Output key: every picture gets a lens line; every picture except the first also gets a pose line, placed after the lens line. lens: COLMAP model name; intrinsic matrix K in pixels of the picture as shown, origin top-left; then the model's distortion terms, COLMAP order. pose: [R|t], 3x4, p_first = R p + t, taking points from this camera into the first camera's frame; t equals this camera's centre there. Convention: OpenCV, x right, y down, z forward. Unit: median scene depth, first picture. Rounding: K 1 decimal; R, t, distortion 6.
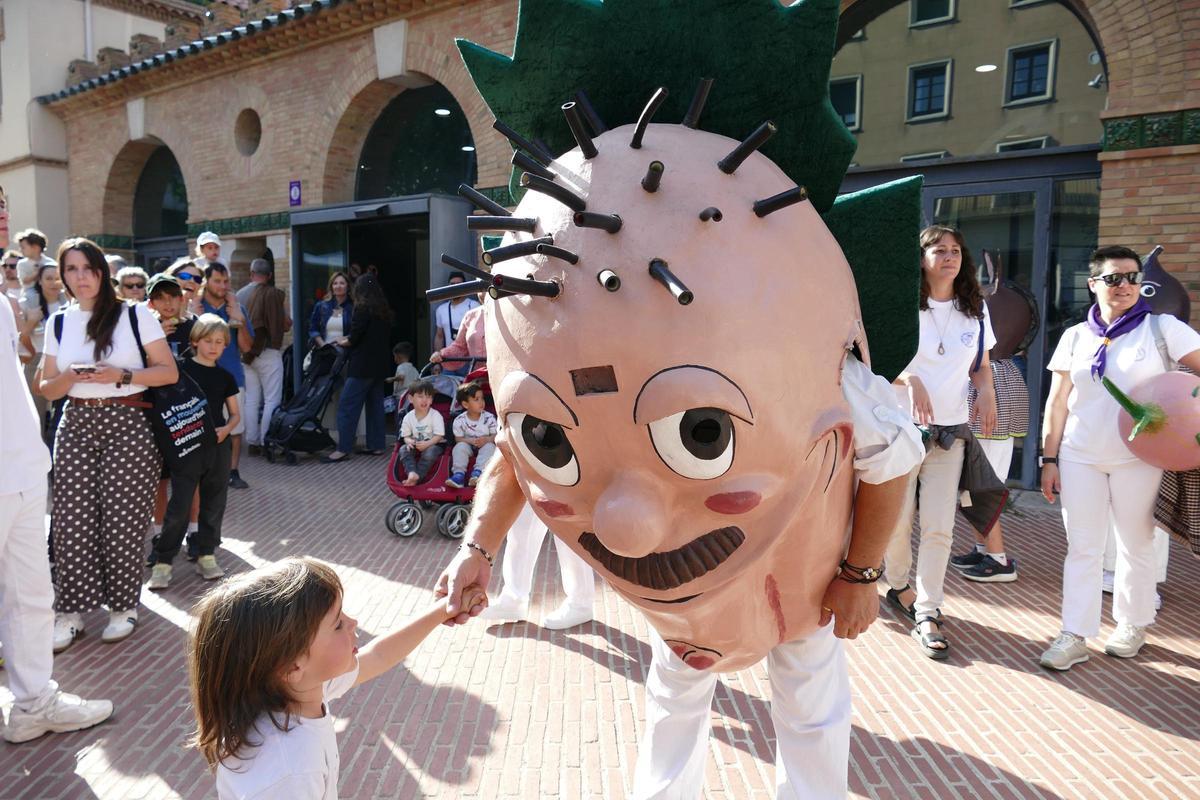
lens RADIAL K [[839.9, 0, 600.0], [0, 839.9, 400.0], [0, 0, 1]] dist [-0.019338, -0.005531]
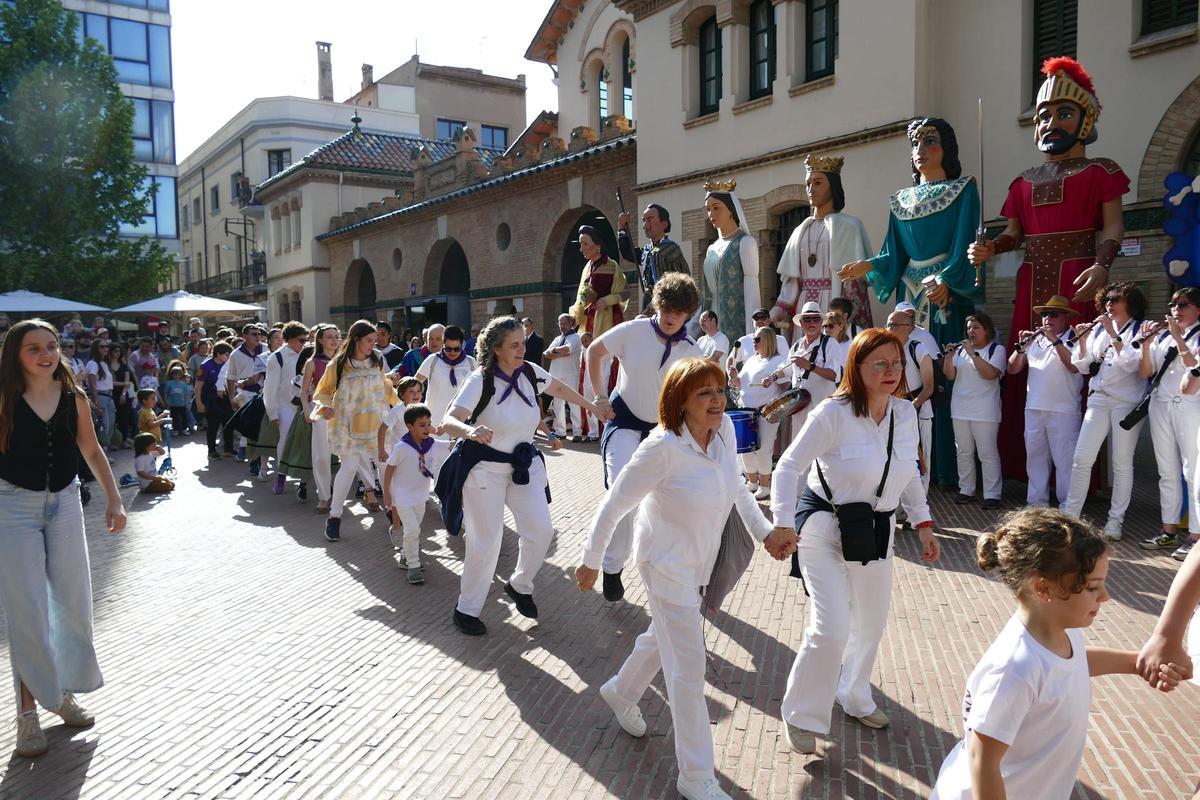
lens RADIAL K [[851.0, 0, 593.4], [0, 851.0, 386.6], [0, 0, 1]] dist [-0.023737, -0.000469]
pose [[0.948966, -0.004971, -0.315339, 0.598683], [-0.008509, 0.999108, -0.041357, 0.065324], [0.315263, 0.041930, 0.948078, -0.705790]]
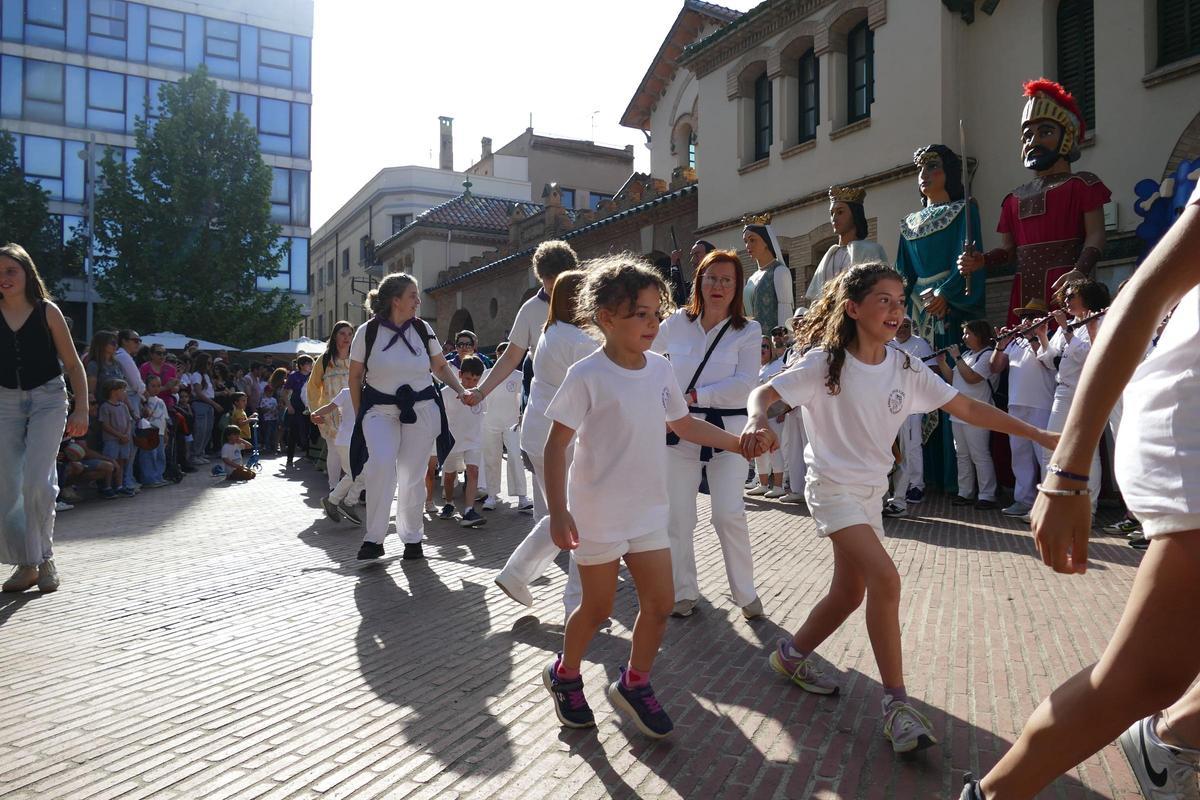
lens RADIAL K [[839.9, 0, 600.0], [0, 839.9, 400.0], [0, 0, 1]] dist [-0.019338, -0.005531]
pose [[0.900359, -0.002585, -0.435141, 0.687316], [-0.047196, 0.993503, -0.103556, 0.118969], [0.432581, 0.113775, 0.894387, -0.722614]]
